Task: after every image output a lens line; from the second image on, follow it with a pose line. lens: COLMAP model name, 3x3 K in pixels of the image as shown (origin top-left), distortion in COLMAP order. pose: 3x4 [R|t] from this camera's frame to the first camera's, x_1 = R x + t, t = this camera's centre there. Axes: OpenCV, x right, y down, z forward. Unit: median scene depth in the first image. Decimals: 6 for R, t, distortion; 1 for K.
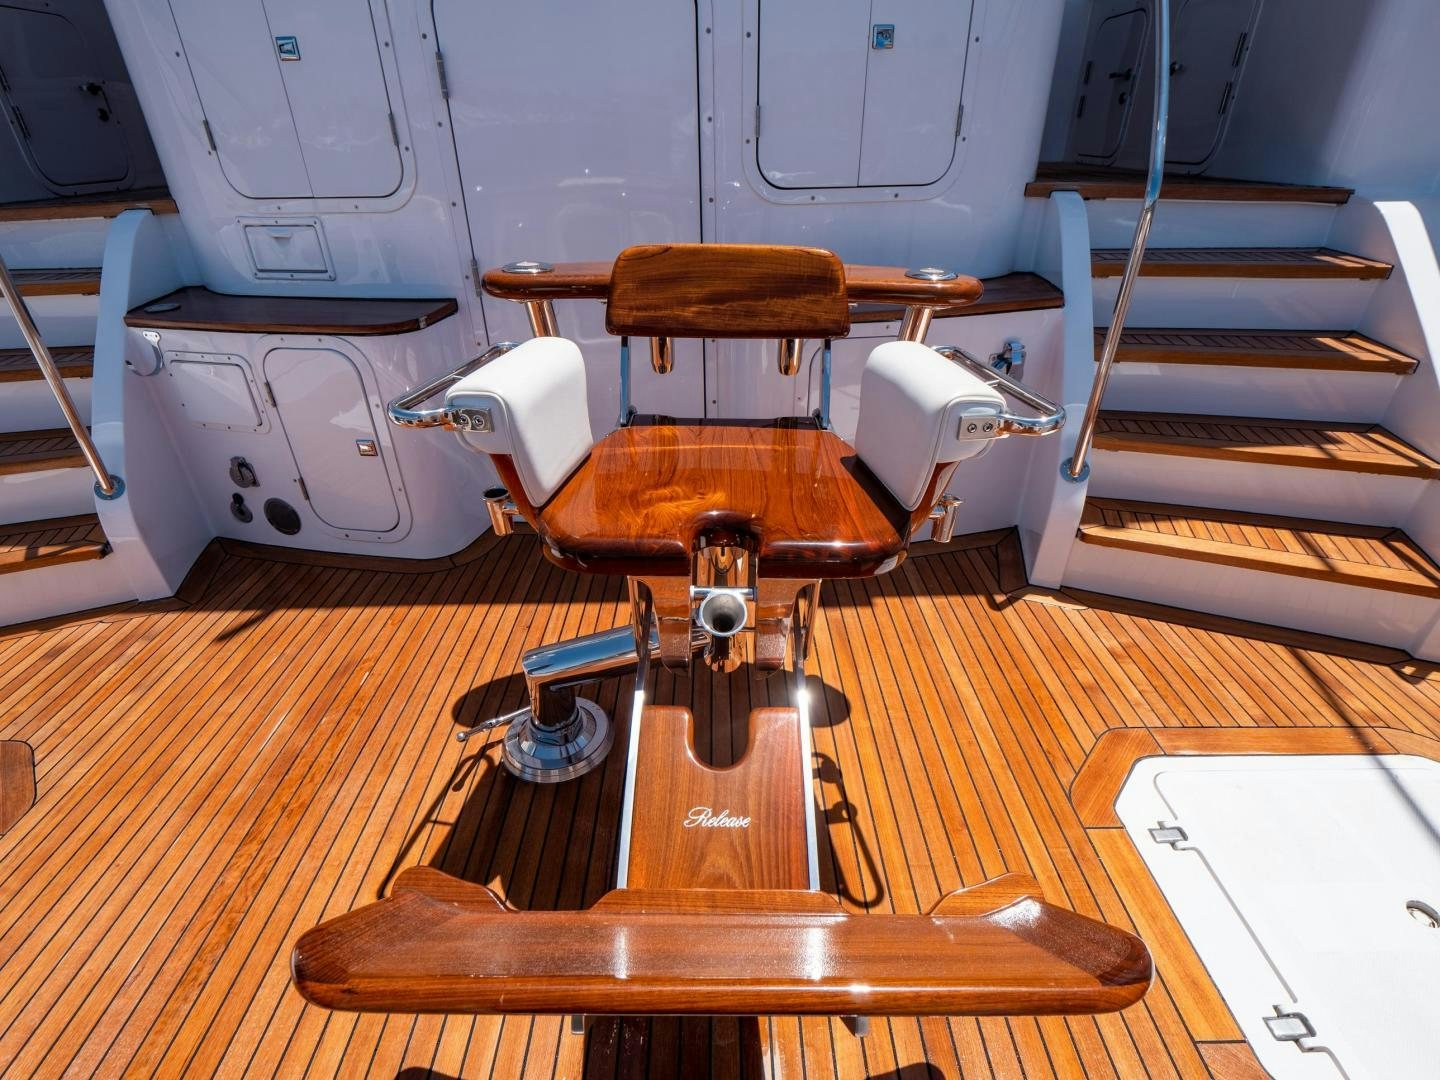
lens RADIAL K [[717.1, 0, 722.5], [0, 717.1, 539.6], [0, 0, 1]] dist [-0.014434, -0.001418]
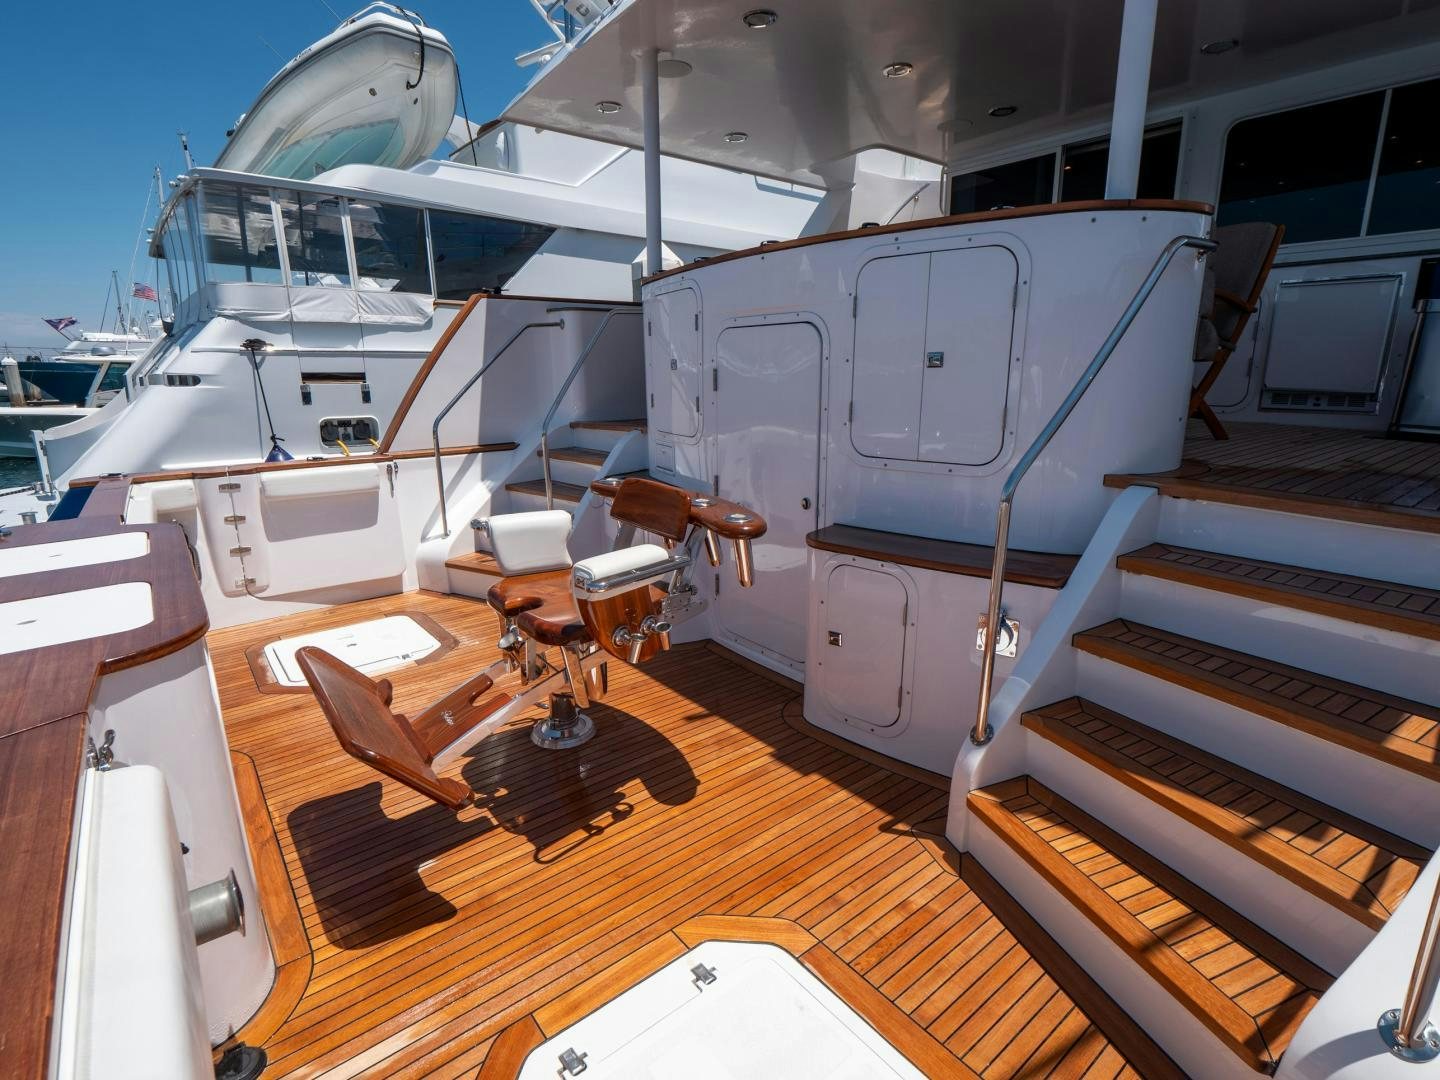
lens RADIAL K [[717.1, 0, 721.5], [0, 717.1, 538.2], [0, 0, 1]] dist [-0.014434, -0.001418]
pose [[0.619578, 0.192105, -0.761065, 1.002158], [-0.393016, 0.915221, -0.088935, -0.117013], [0.679457, 0.354212, 0.642551, -0.015034]]
